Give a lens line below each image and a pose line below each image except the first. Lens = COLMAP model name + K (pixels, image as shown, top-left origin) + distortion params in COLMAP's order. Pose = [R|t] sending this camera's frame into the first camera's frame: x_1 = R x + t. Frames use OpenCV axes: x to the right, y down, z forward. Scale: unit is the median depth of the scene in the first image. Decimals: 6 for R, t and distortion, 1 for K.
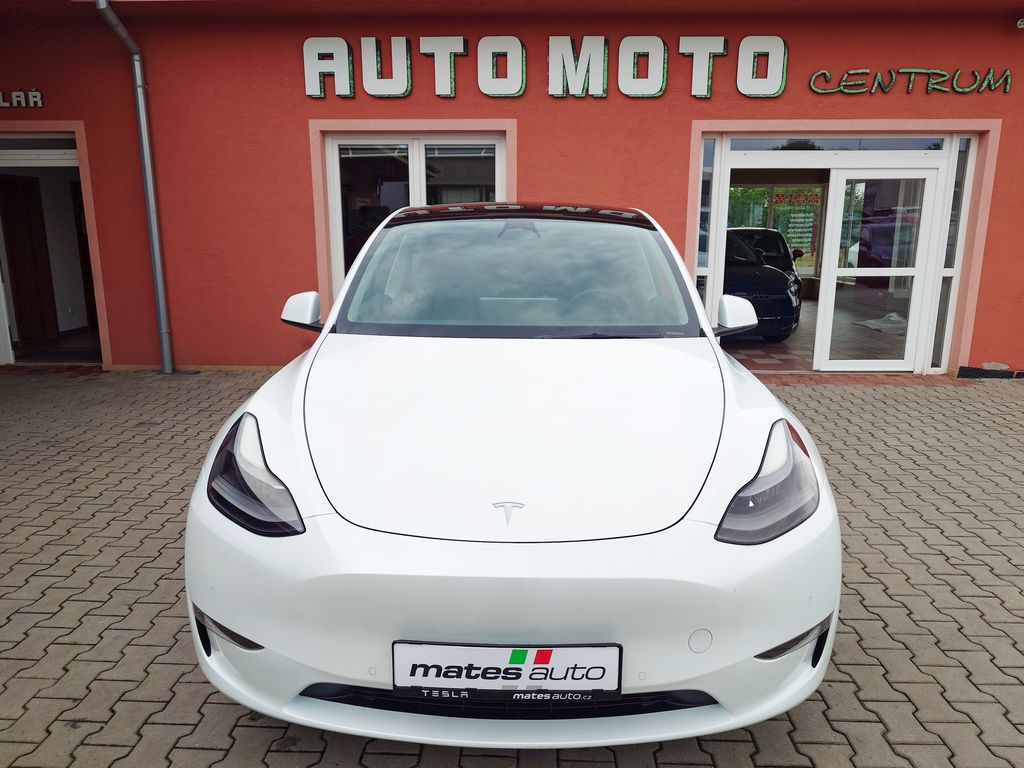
lens RADIAL K [[726.1, 0, 512.0], [0, 726.1, 384.0], [0, 0, 1]] dist [-0.001179, -0.003951]
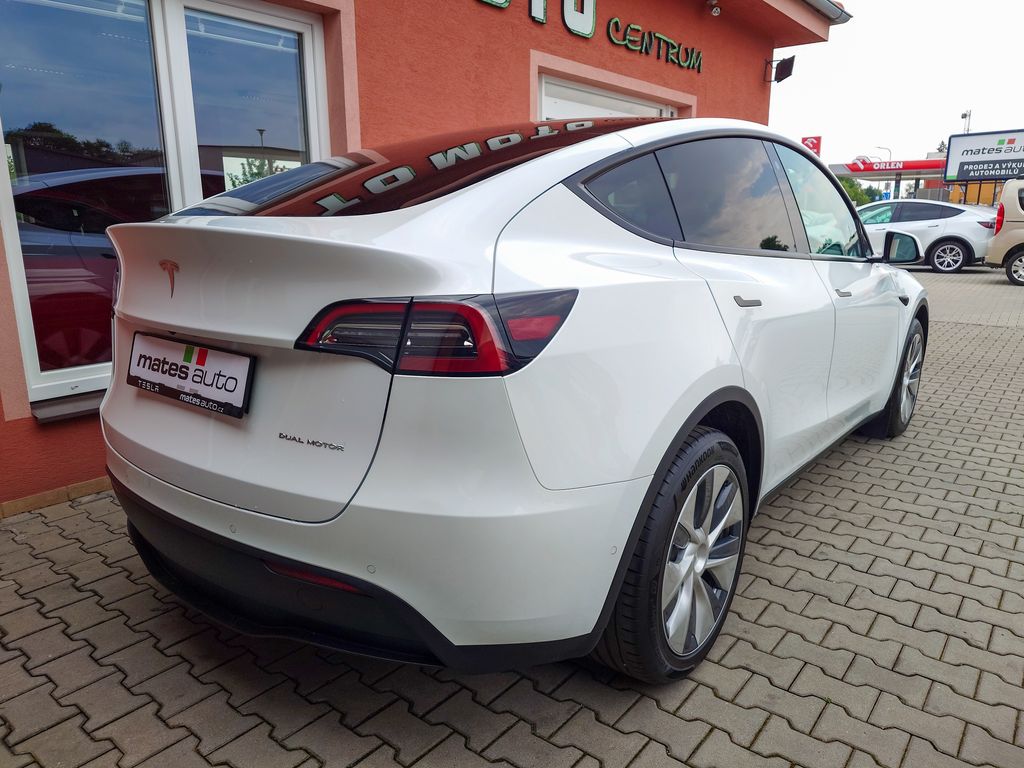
lens RADIAL K [[726.1, 0, 512.0], [0, 726.1, 384.0], [0, 0, 1]] dist [-0.001179, -0.003951]
pose [[0.590301, -0.183650, 0.786013, -0.447069], [0.179125, 0.979298, 0.094286, -0.086647], [-0.787057, 0.085137, 0.610977, 0.567801]]
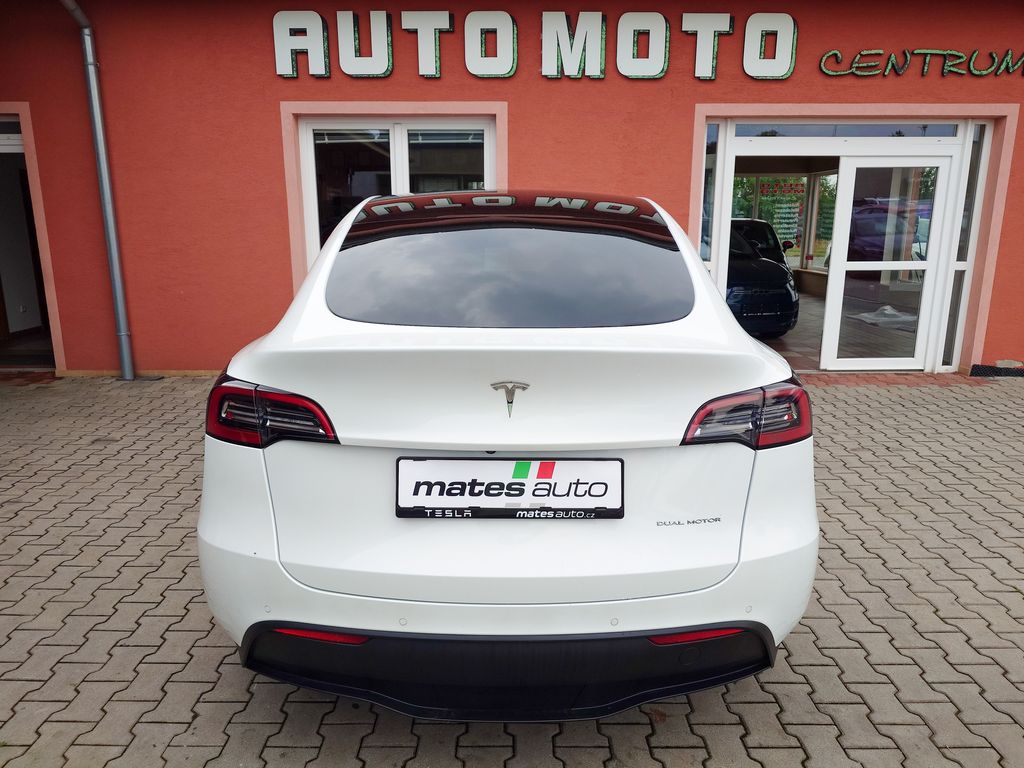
lens RADIAL K [[726.1, 0, 512.0], [0, 726.1, 384.0], [0, 0, 1]] dist [-0.001179, -0.003951]
pose [[0.999238, -0.010484, 0.037593, -0.026591], [0.009997, 0.999864, 0.013129, -0.017861], [-0.037726, -0.012744, 0.999207, 0.071830]]
